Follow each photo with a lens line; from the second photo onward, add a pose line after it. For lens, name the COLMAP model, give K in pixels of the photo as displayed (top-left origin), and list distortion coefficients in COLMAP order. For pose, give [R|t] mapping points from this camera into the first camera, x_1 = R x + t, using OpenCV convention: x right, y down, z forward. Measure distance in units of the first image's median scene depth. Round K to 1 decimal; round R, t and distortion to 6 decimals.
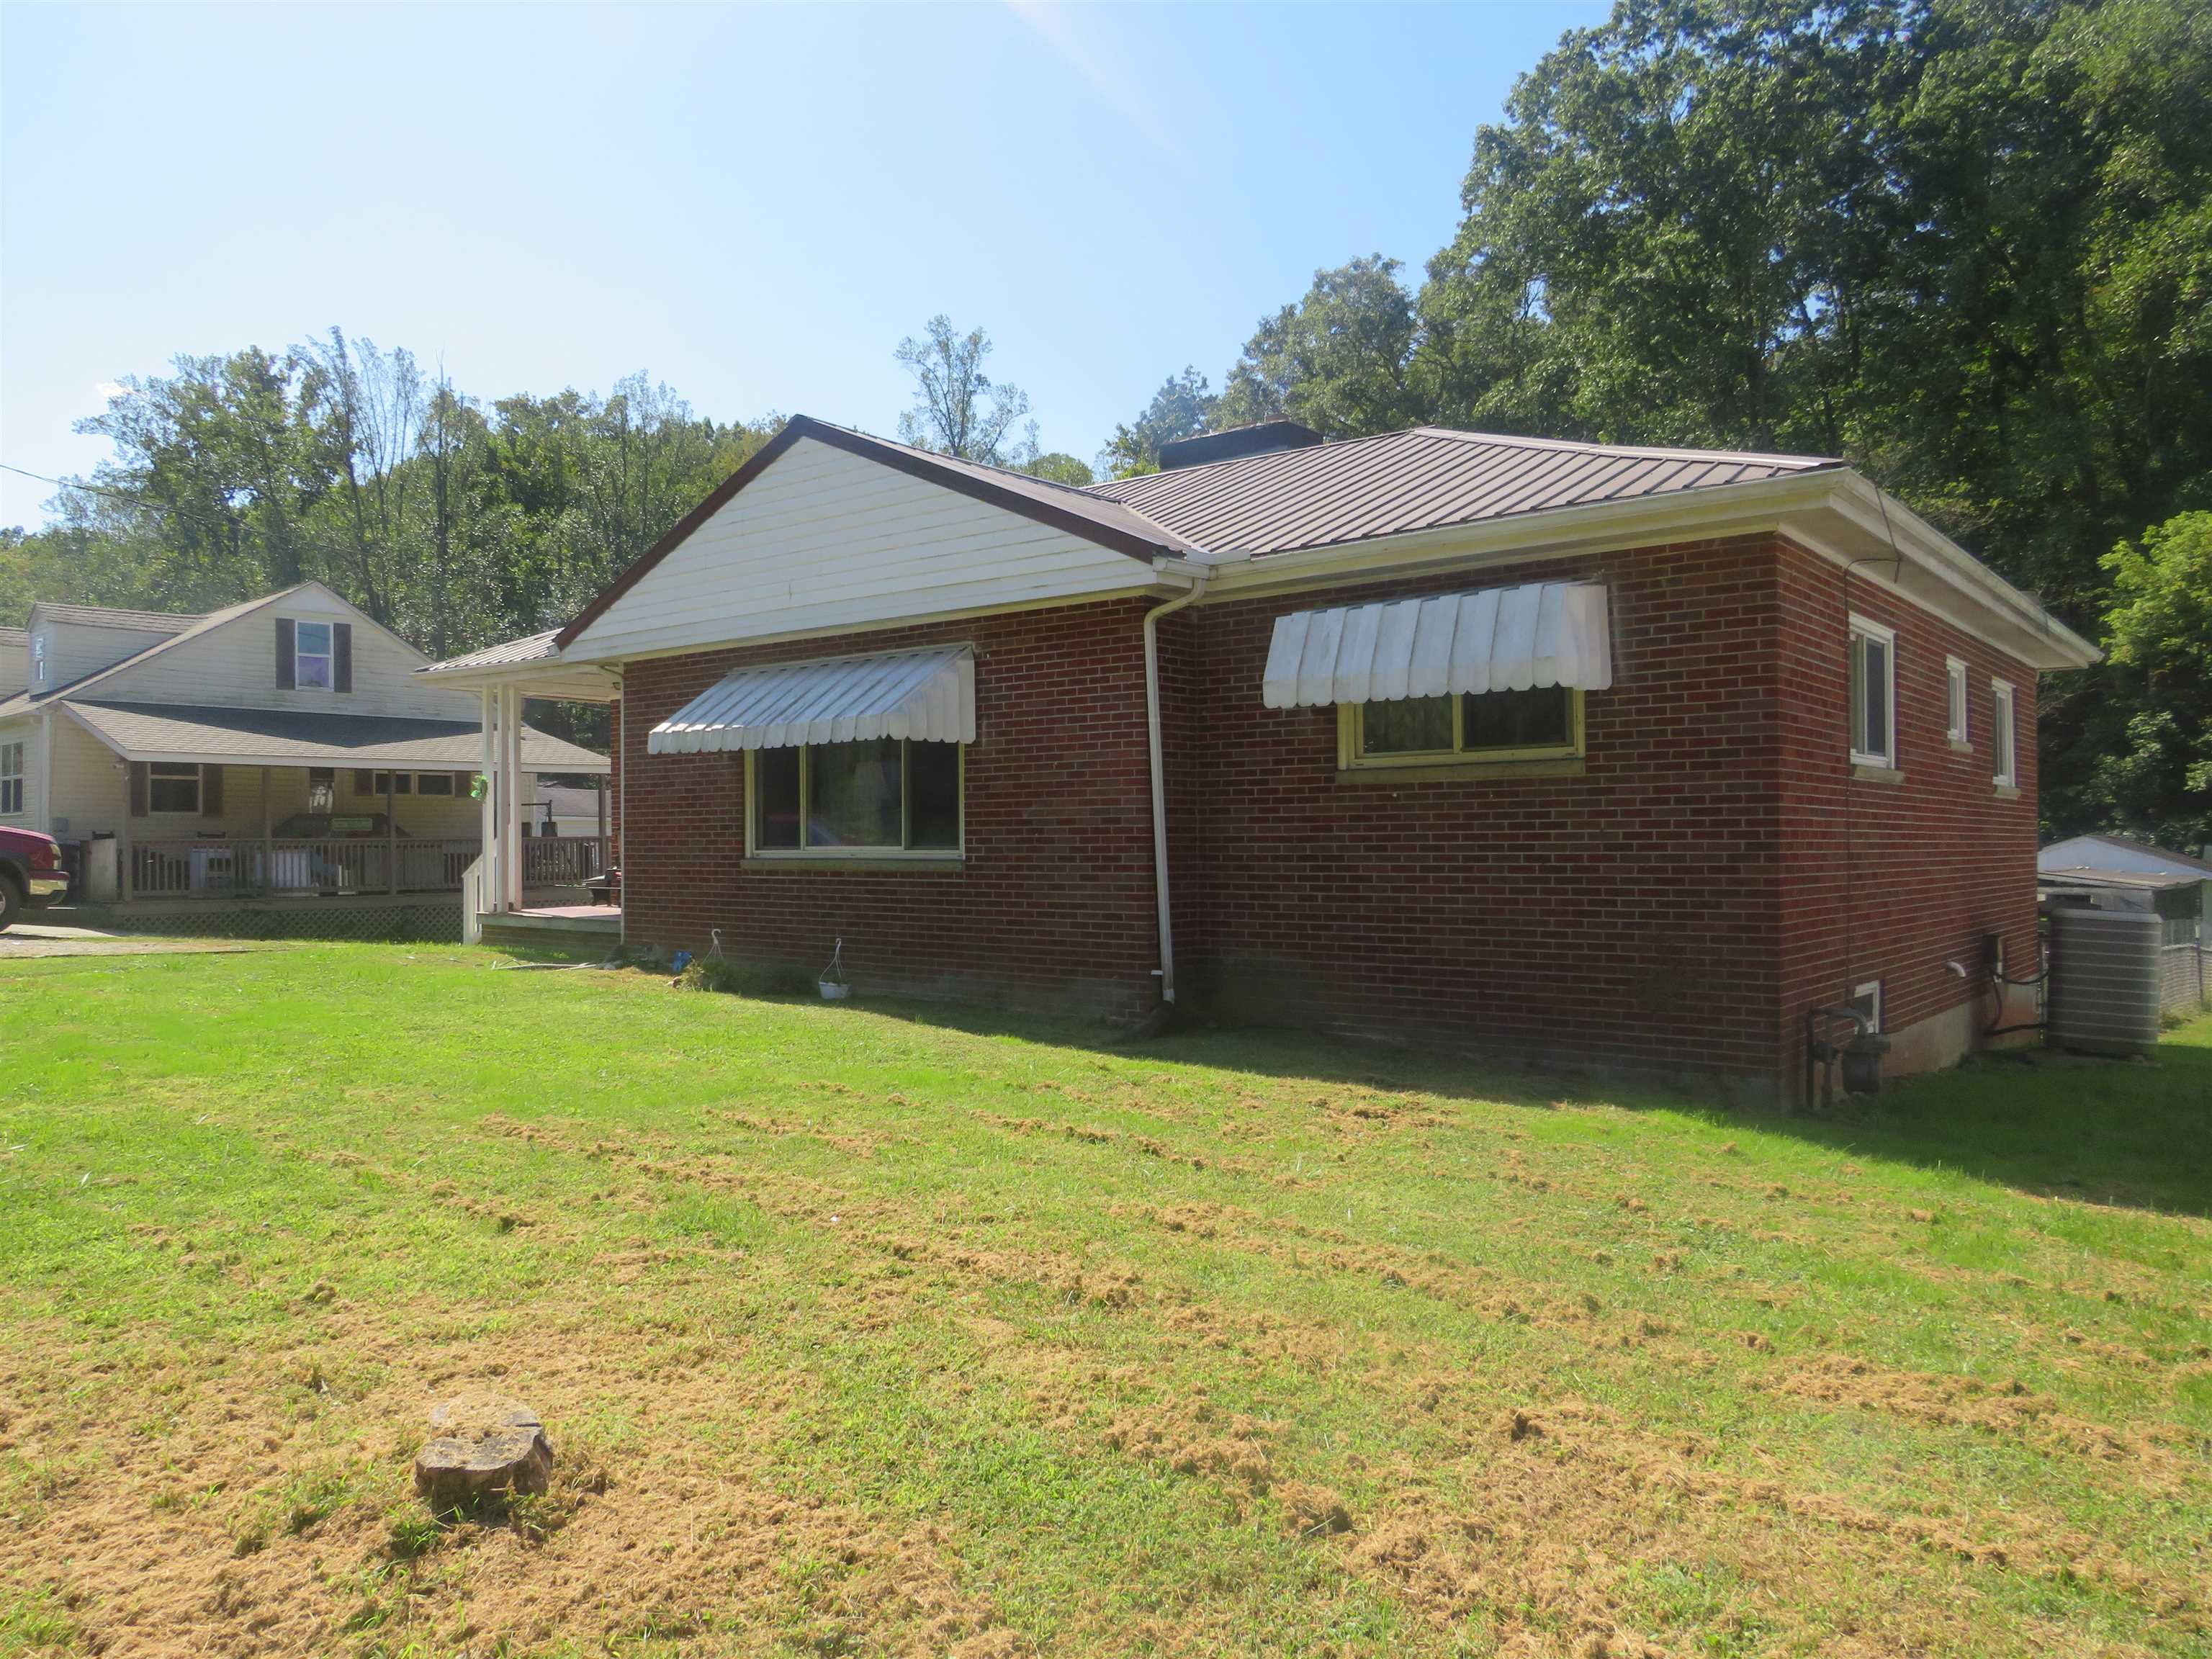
lens RADIAL K [[1496.2, 0, 1074.1], [0, 1496.2, 833.8], [0, 0, 1]] dist [0.073426, -0.135563]
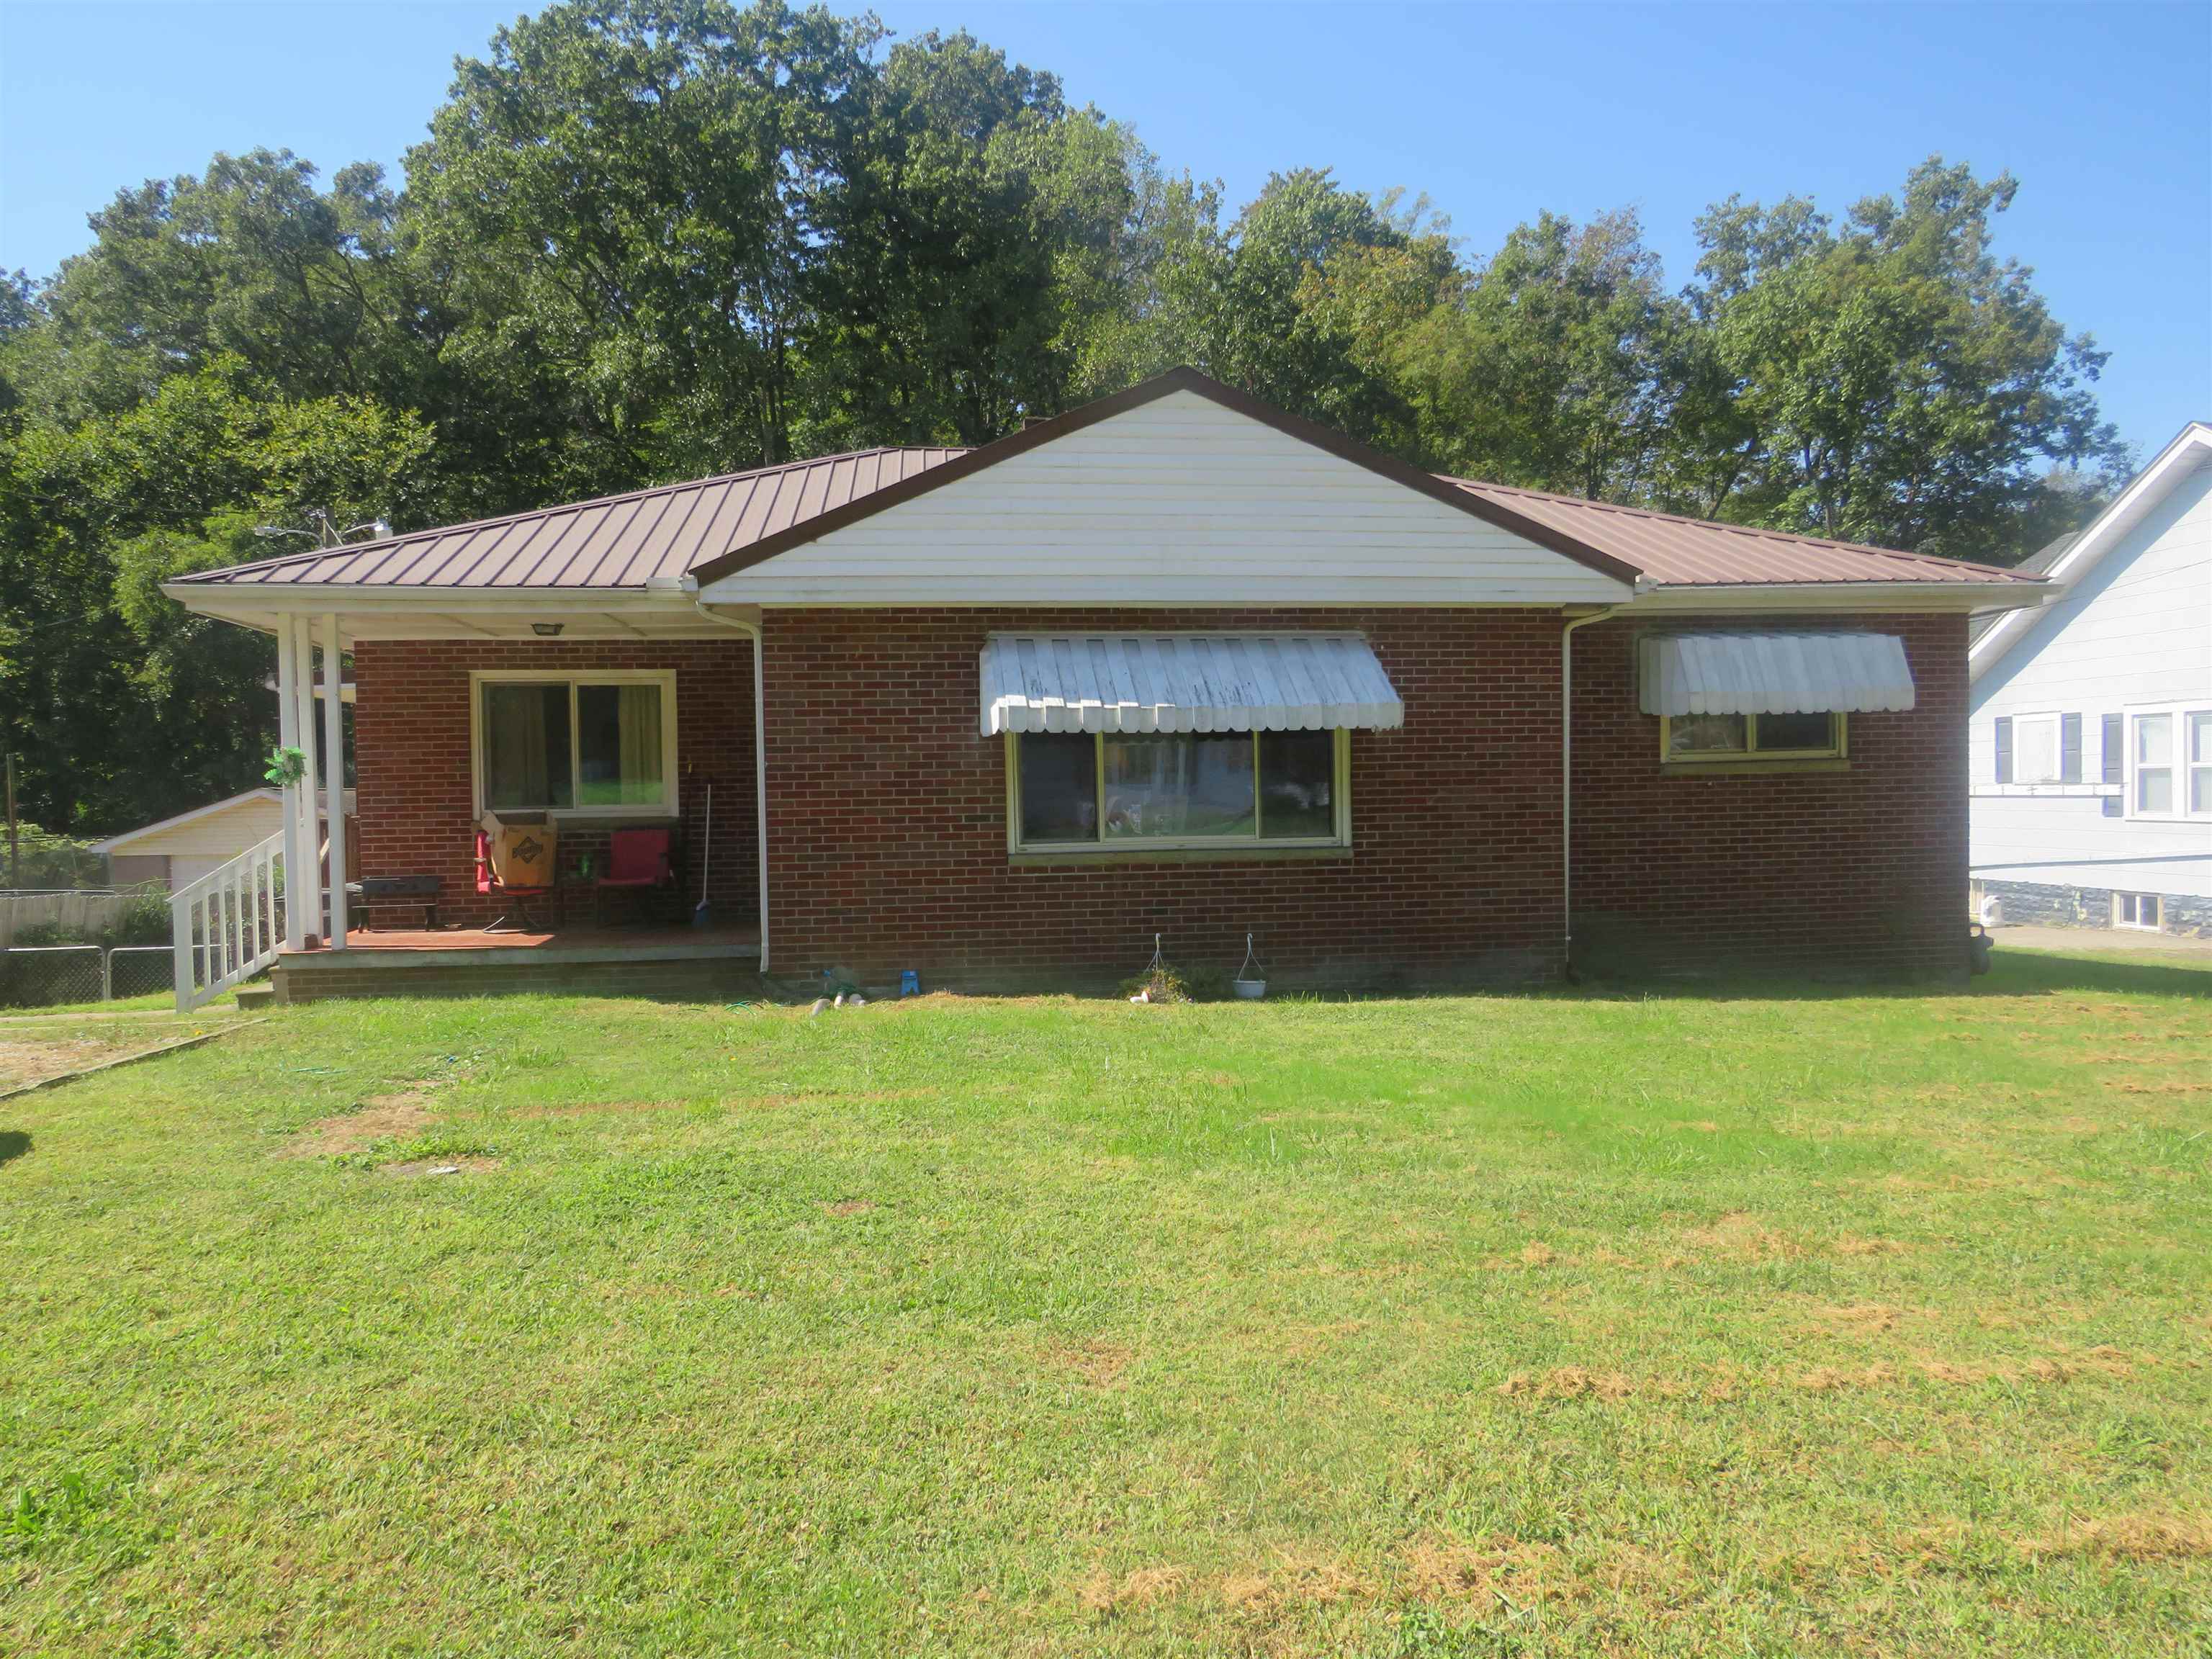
lens RADIAL K [[1496.2, 0, 1074.1], [0, 1496.2, 833.8], [0, 0, 1]] dist [0.073426, -0.135563]
pose [[0.706218, -0.027479, 0.707461, -0.929237], [0.011693, 0.999563, 0.027153, -0.021079], [-0.707898, -0.010904, 0.706231, 0.410497]]
